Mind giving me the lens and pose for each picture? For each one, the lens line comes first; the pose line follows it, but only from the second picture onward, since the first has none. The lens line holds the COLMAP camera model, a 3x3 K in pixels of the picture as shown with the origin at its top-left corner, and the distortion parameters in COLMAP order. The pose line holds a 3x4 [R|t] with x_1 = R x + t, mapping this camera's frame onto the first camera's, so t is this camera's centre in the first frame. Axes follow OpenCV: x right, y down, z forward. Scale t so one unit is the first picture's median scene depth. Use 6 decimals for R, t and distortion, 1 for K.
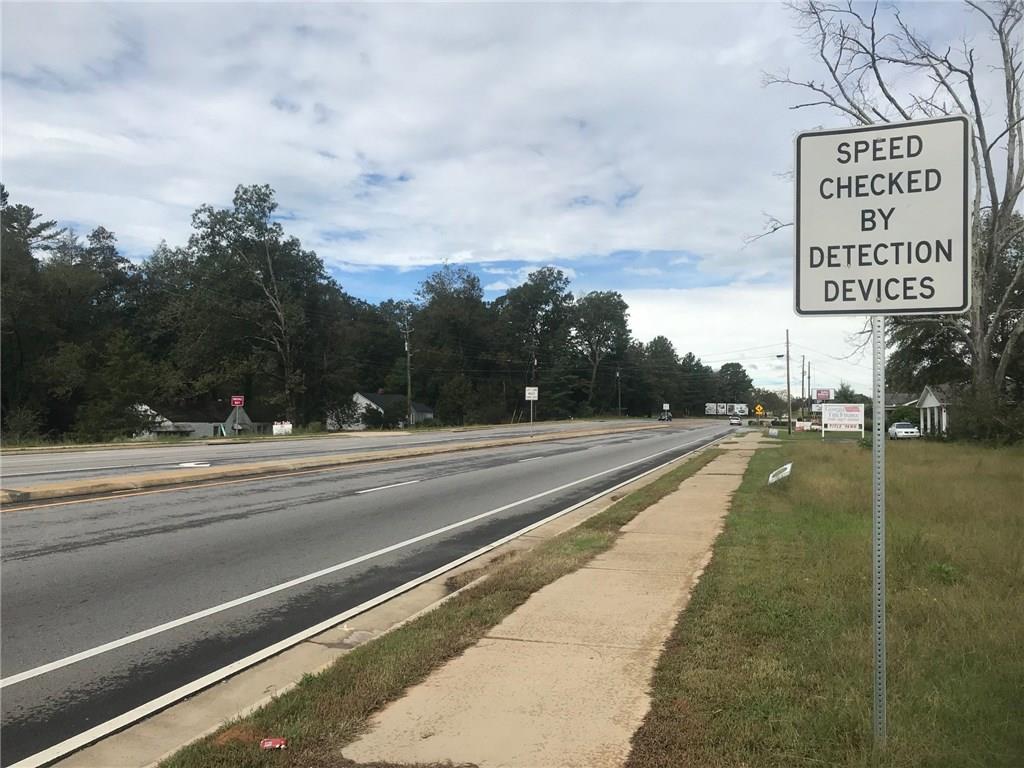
lens RADIAL K [[849.4, 0, 514.8], [0, 849.4, 379.9], [0, 0, 1]] dist [0.051529, -0.048290]
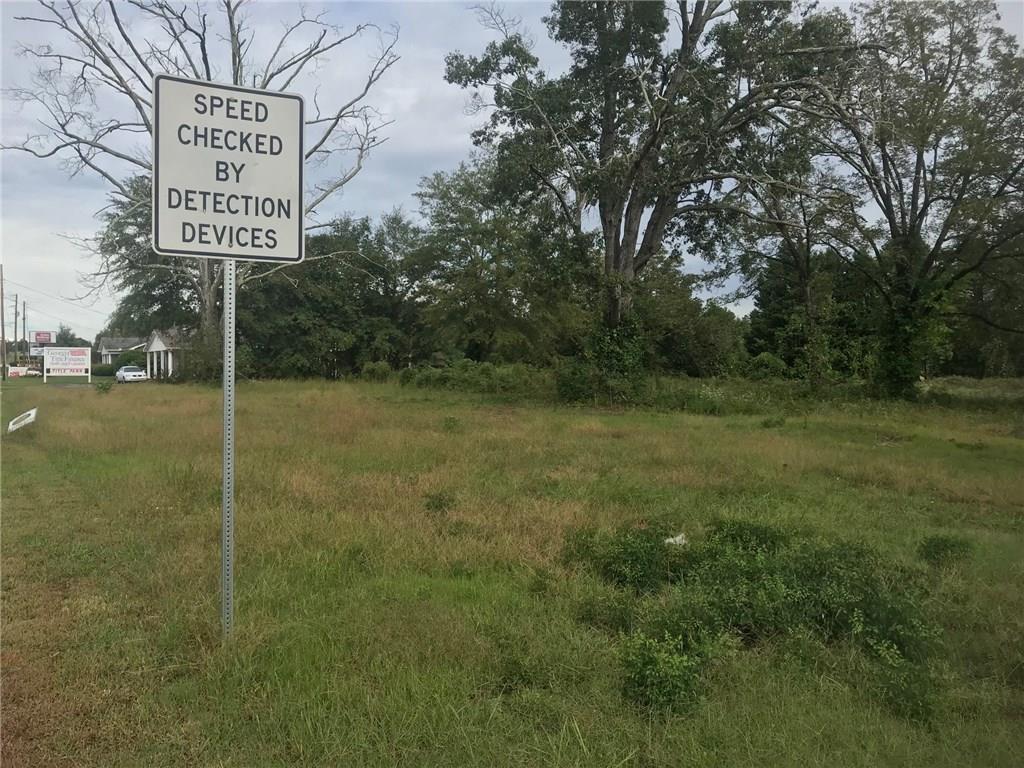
lens RADIAL K [[849.4, 0, 511.5], [0, 849.4, 379.0], [0, 0, 1]] dist [0.051529, -0.048290]
pose [[0.650204, -0.022647, 0.759422, -0.184490], [-0.025000, 0.998377, 0.051178, 0.014312], [-0.759348, -0.052262, 0.648583, -0.009074]]
